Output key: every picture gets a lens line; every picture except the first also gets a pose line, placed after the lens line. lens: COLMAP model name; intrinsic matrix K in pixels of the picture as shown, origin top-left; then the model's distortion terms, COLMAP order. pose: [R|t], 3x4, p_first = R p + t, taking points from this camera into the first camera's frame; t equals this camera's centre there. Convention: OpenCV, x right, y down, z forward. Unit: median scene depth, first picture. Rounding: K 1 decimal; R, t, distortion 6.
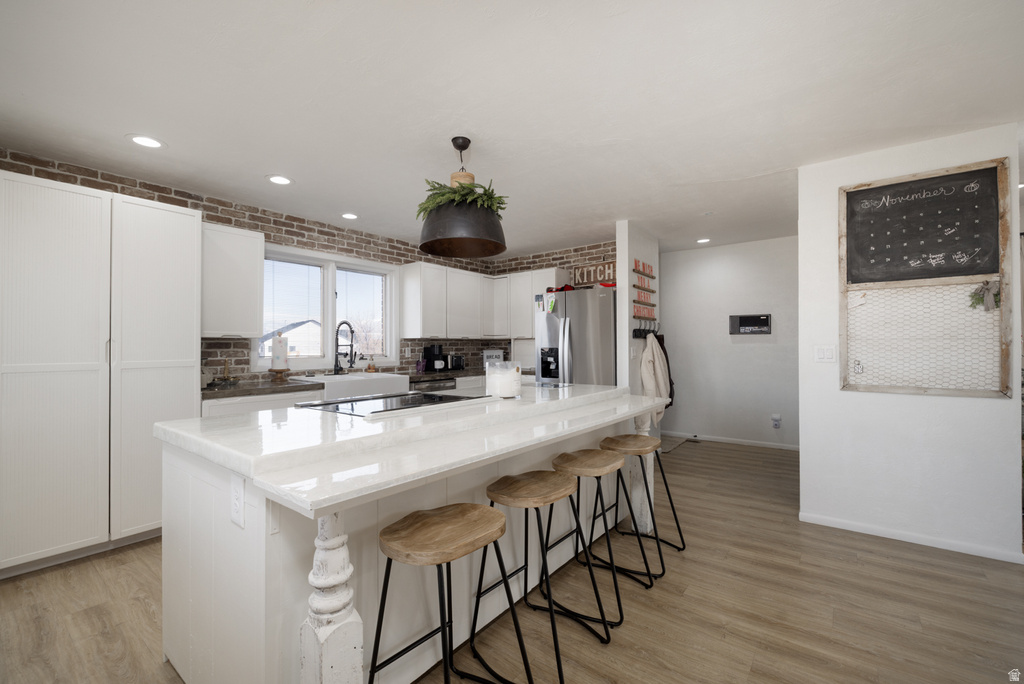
lens RADIAL K [[436.8, 0, 515.4], [0, 436.8, 342.7], [0, 0, 1]] dist [0.000963, -0.001471]
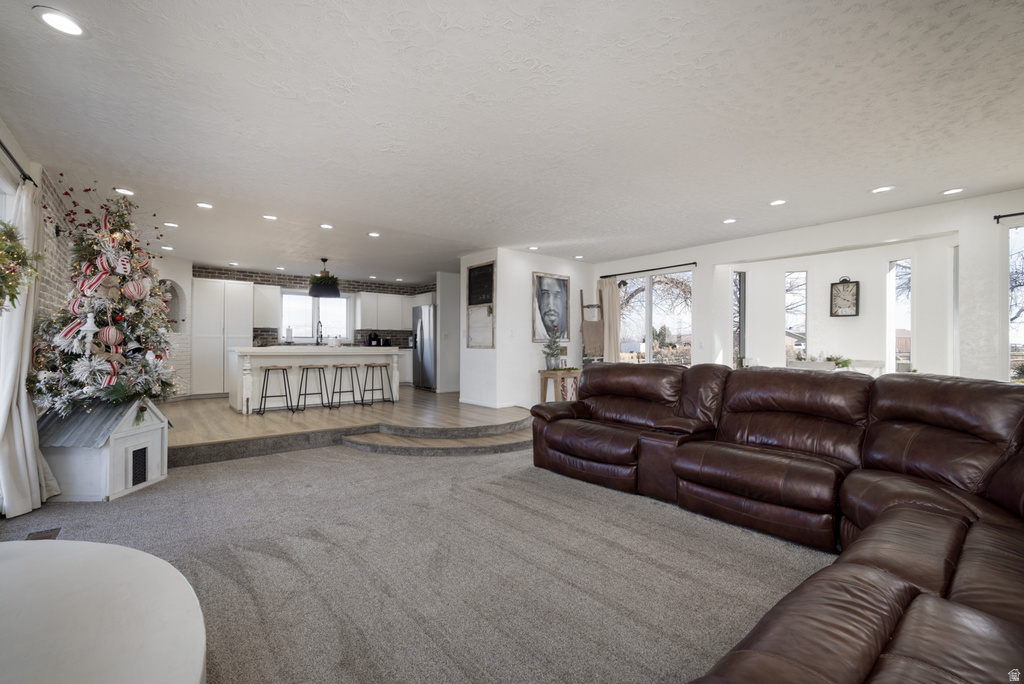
lens RADIAL K [[436.8, 0, 506.5], [0, 436.8, 344.0], [0, 0, 1]] dist [0.000963, -0.001471]
pose [[0.971066, 0.007280, -0.238702, 1.027756], [-0.005147, 0.999941, 0.009557, 0.039151], [0.238758, -0.008052, 0.971046, -0.896984]]
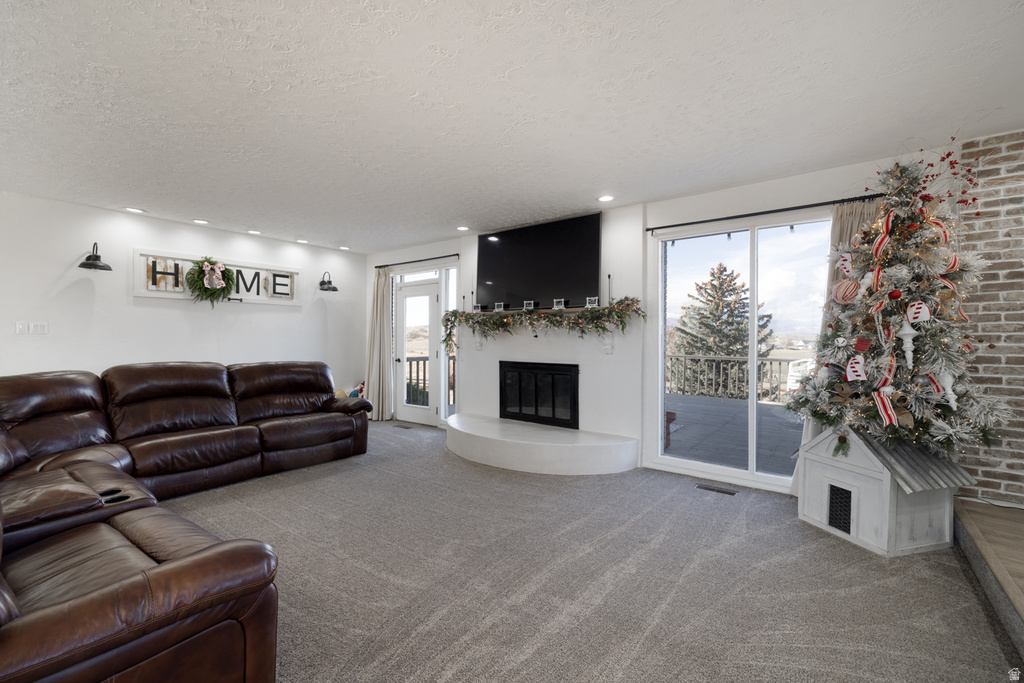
lens RADIAL K [[436.8, 0, 515.2], [0, 436.8, 340.8], [0, 0, 1]] dist [0.000963, -0.001471]
pose [[-0.999979, 0.006357, 0.001475, 0.663933], [0.006364, 0.999966, 0.005318, 0.016290], [-0.001441, 0.005327, -0.999985, 0.380552]]
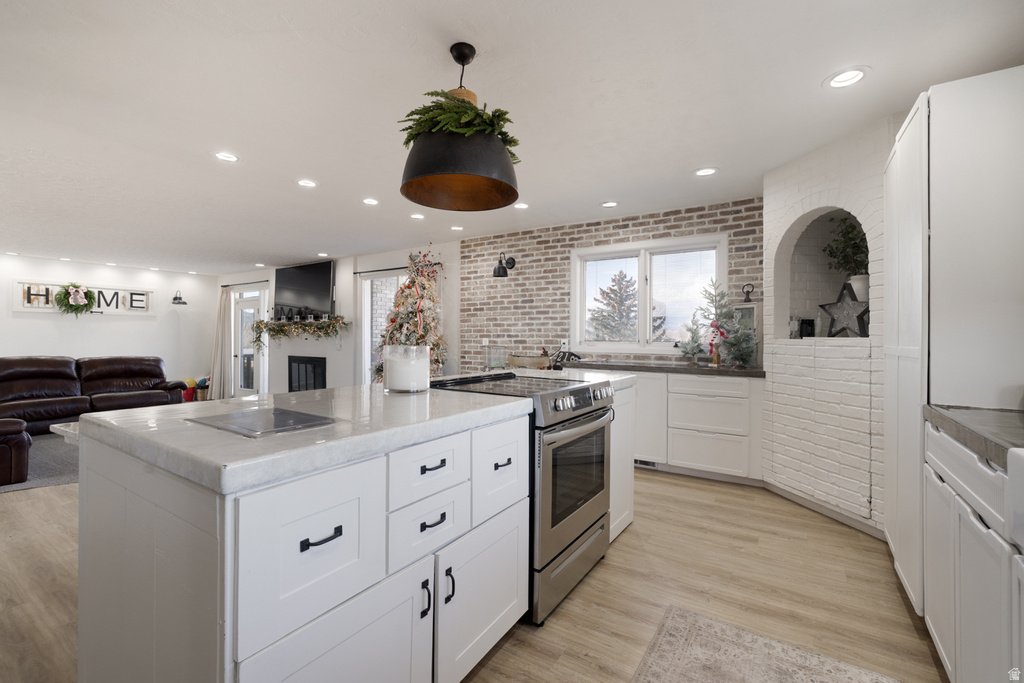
lens RADIAL K [[436.8, 0, 513.5], [0, 436.8, 337.3], [0, 0, 1]] dist [0.000963, -0.001471]
pose [[-0.996904, 0.006624, -0.078343, -0.079598], [0.006573, 0.999978, 0.000908, 0.008378], [0.078348, 0.000390, -0.996926, 1.017723]]
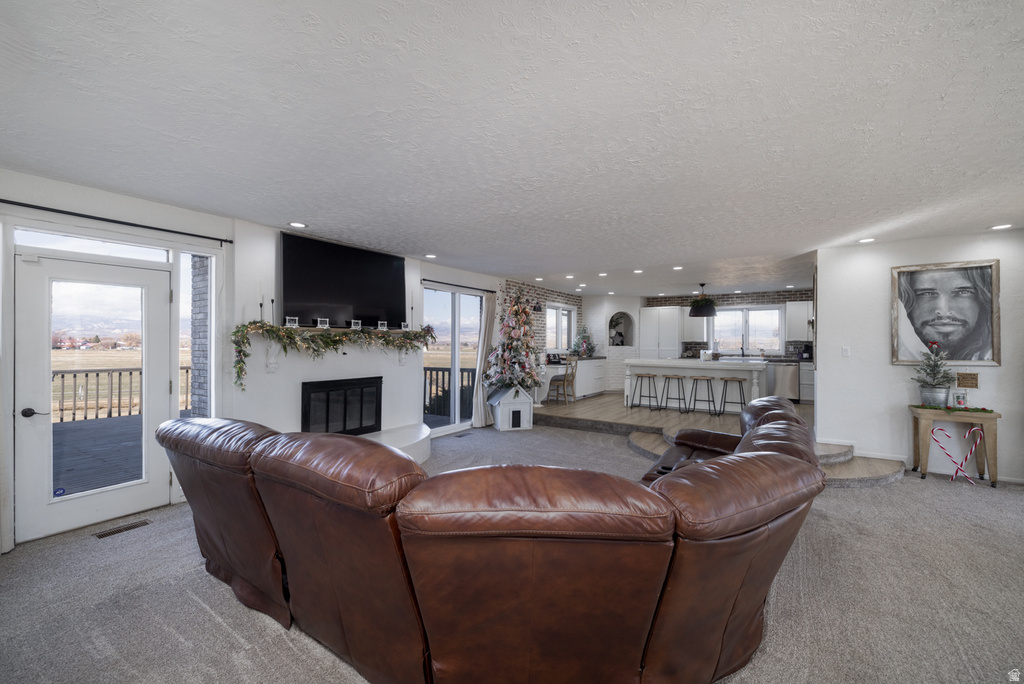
lens RADIAL K [[436.8, 0, 501.8], [0, 436.8, 338.8], [0, 0, 1]] dist [0.000963, -0.001471]
pose [[0.061216, -0.004569, -0.998114, 1.833534], [0.006029, 0.999973, -0.004208, -0.022336], [0.998106, -0.005760, 0.061242, -0.430957]]
